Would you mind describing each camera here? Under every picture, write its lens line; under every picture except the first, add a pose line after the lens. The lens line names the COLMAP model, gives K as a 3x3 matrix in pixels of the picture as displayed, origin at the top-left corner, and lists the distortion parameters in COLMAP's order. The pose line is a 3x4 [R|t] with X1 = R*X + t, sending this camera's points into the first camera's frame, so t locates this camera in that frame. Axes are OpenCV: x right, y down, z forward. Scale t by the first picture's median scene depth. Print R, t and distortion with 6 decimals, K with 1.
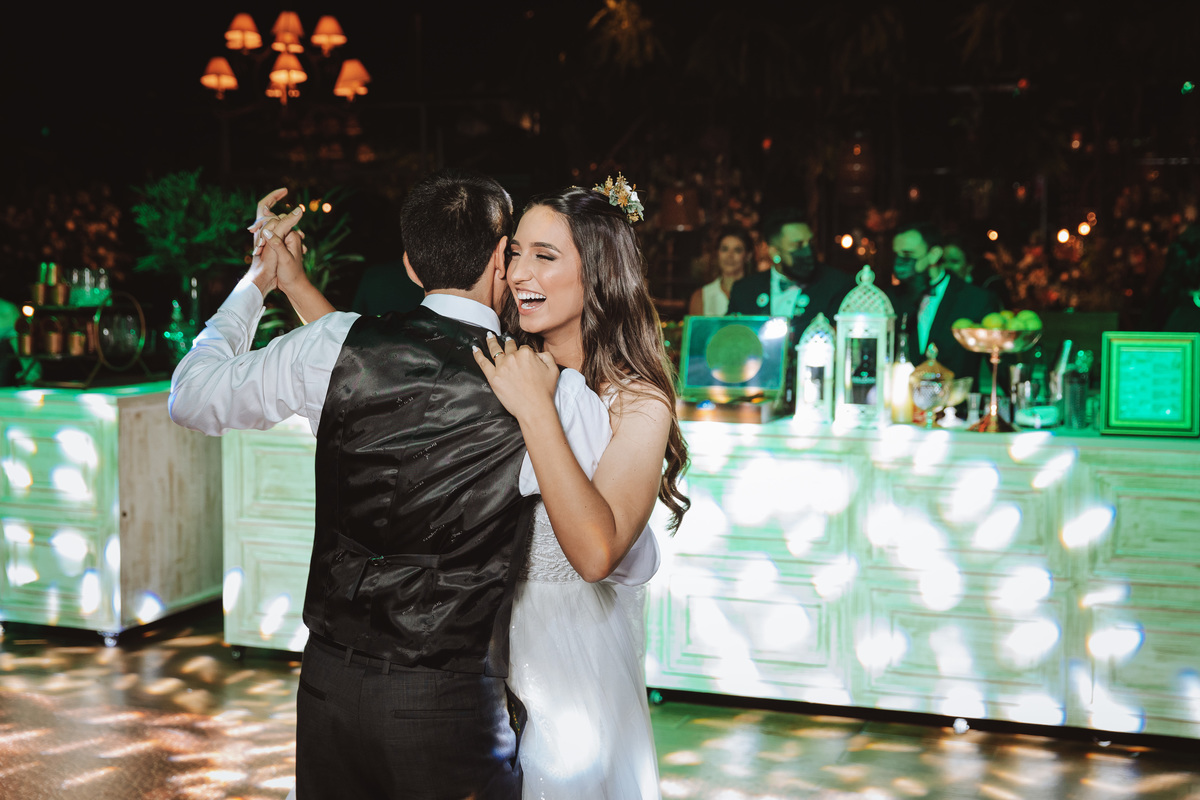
lens RADIAL K [[1826.7, 0, 600.0], [0, 1826.7, 400.0], [0, 0, 1]] dist [0.021155, -0.013860]
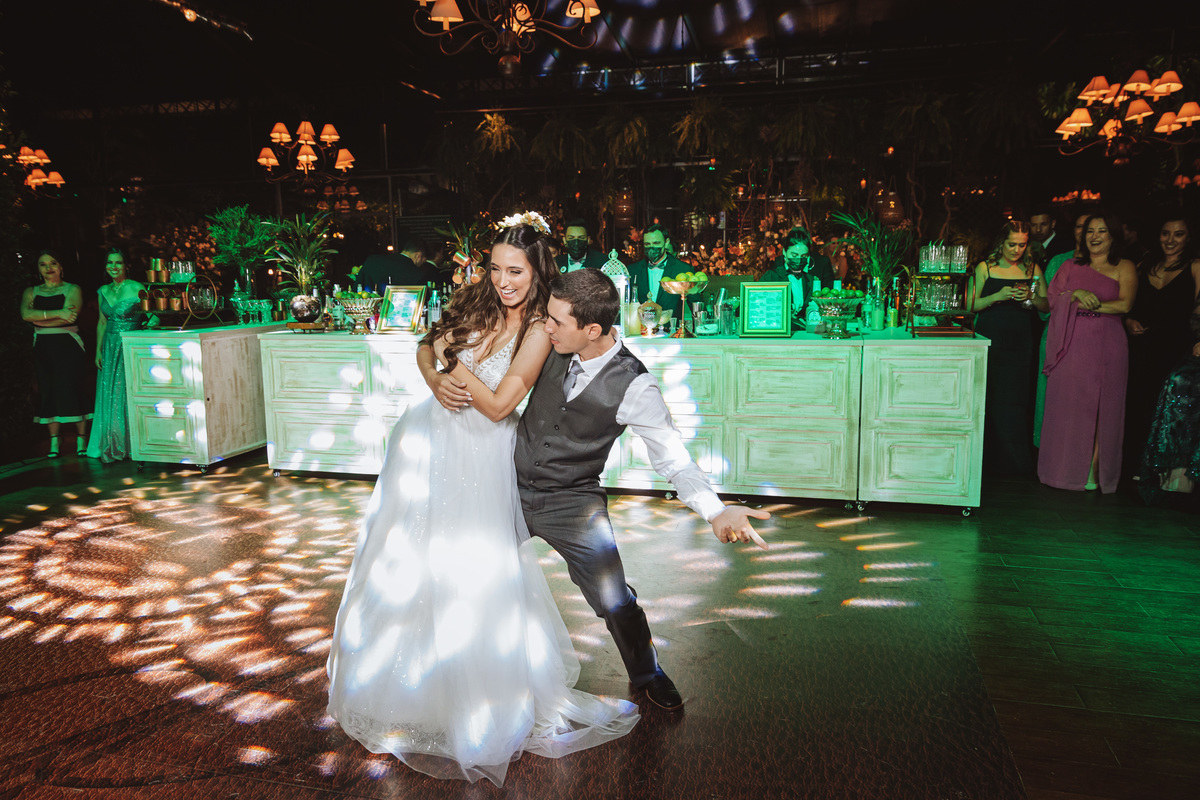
lens RADIAL K [[961.3, 0, 600.0], [0, 961.3, 400.0], [0, 0, 1]] dist [0.021100, -0.003789]
pose [[0.995274, -0.030836, 0.092075, 0.031608], [0.025378, 0.997884, 0.059870, 0.015762], [-0.093726, -0.057250, 0.993951, 0.029851]]
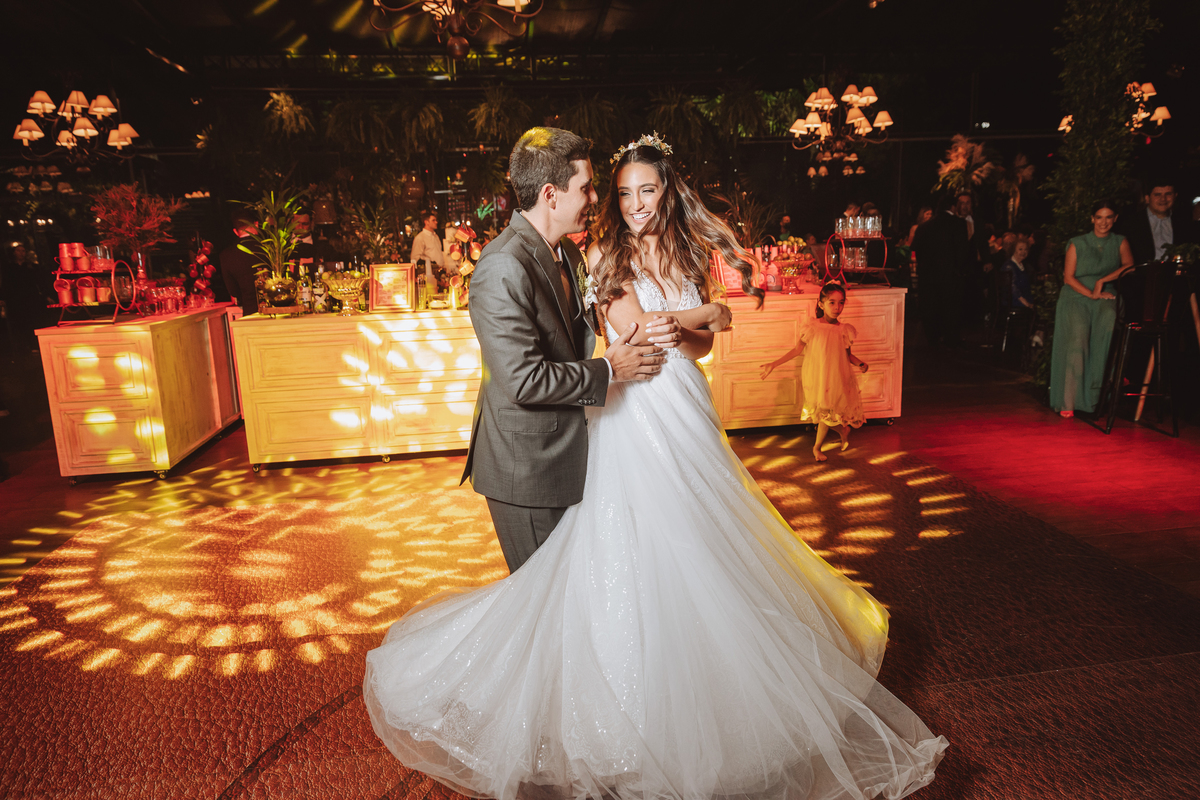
lens RADIAL K [[867.4, 0, 599.9], [0, 867.4, 415.3], [0, 0, 1]] dist [0.012522, 0.001017]
pose [[0.855768, -0.138120, 0.498582, -0.298637], [0.081841, 0.987711, 0.133149, 0.006696], [-0.510846, -0.073140, 0.856555, 0.134518]]
